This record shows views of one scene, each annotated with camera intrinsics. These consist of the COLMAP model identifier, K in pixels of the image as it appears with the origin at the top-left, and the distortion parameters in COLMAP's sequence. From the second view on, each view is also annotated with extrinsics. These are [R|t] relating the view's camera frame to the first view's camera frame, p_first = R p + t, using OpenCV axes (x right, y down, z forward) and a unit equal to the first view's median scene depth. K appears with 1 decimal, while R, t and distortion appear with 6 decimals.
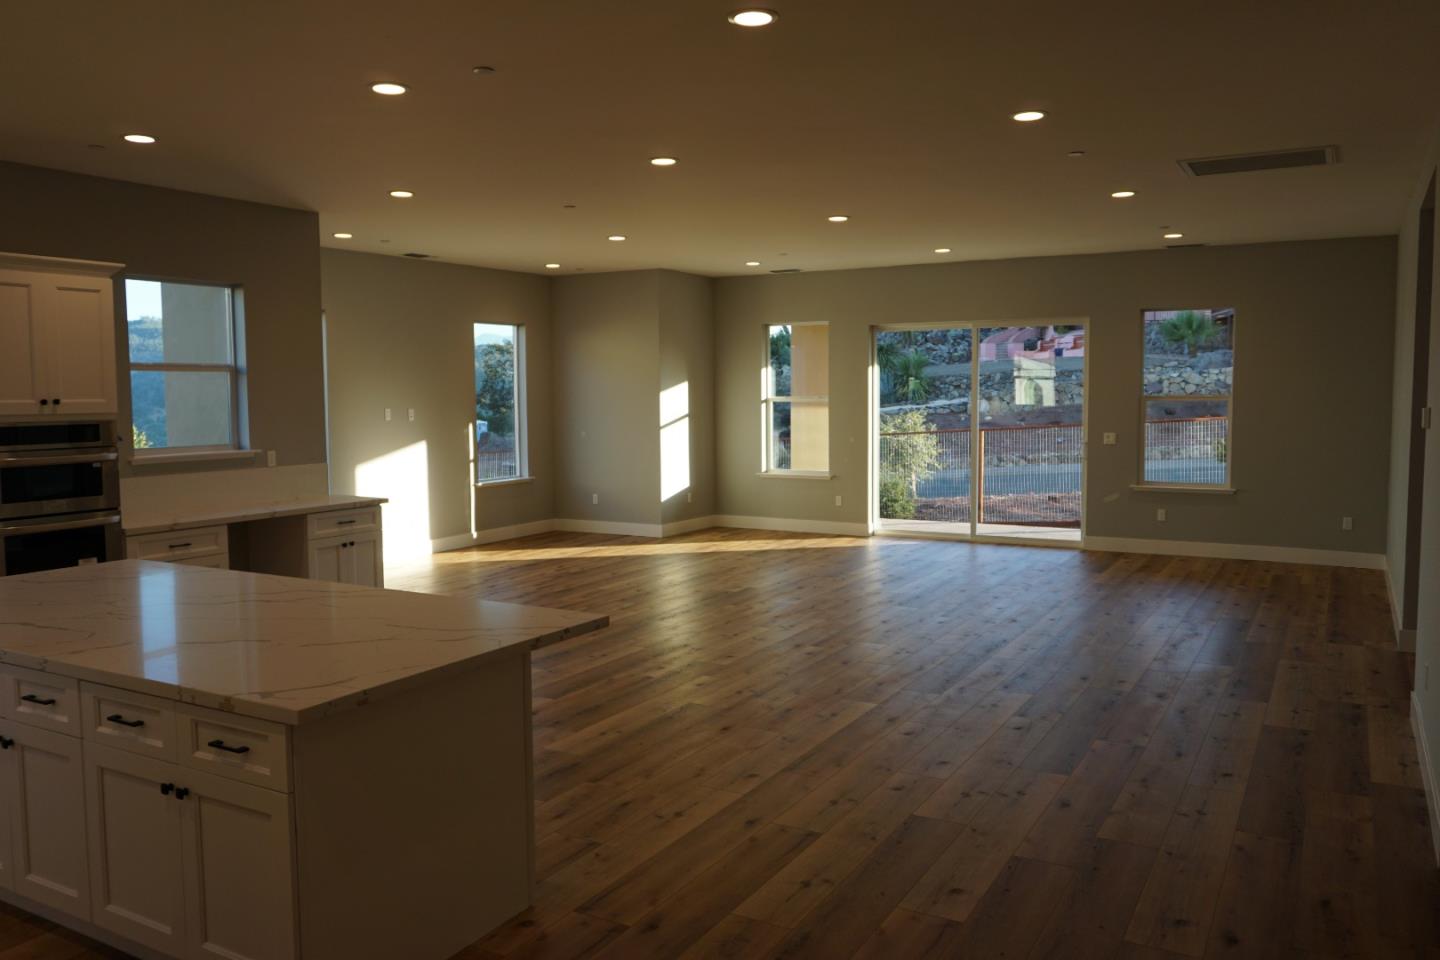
lens RADIAL K [[1110.3, 0, 717.7], [0, 1110.3, 465.5], [0, 0, 1]] dist [-0.025469, 0.025958]
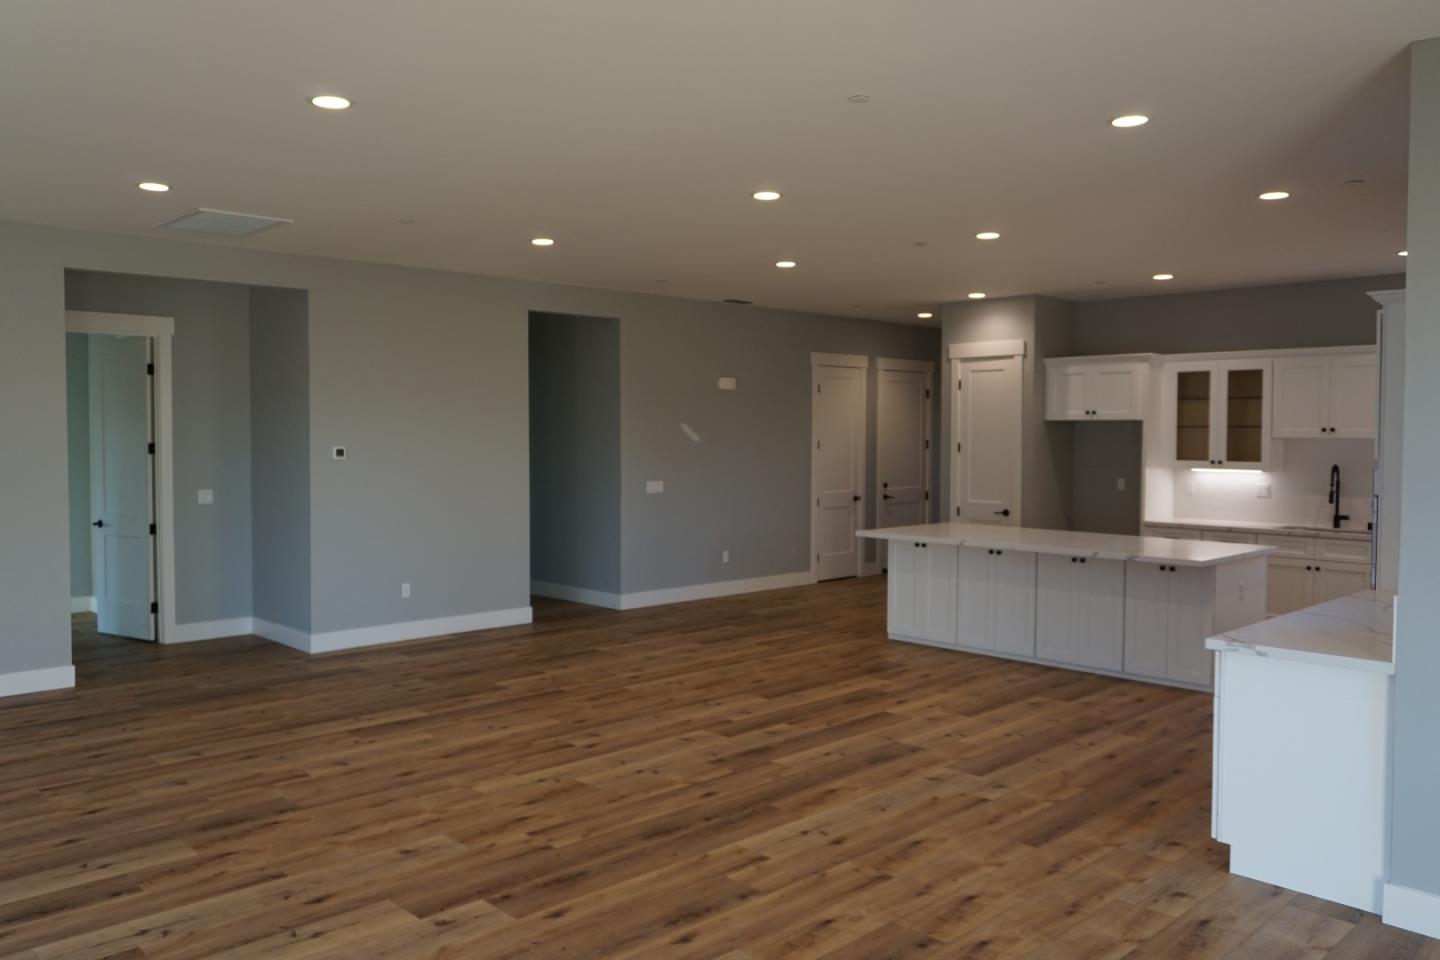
lens RADIAL K [[1110.3, 0, 729.9], [0, 1110.3, 466.8], [0, 0, 1]] dist [-0.025469, 0.025958]
pose [[-0.964597, -0.005104, 0.263679, -0.279536], [0.020728, 0.995253, 0.095092, -0.137018], [-0.262913, 0.097191, -0.959912, 2.008054]]
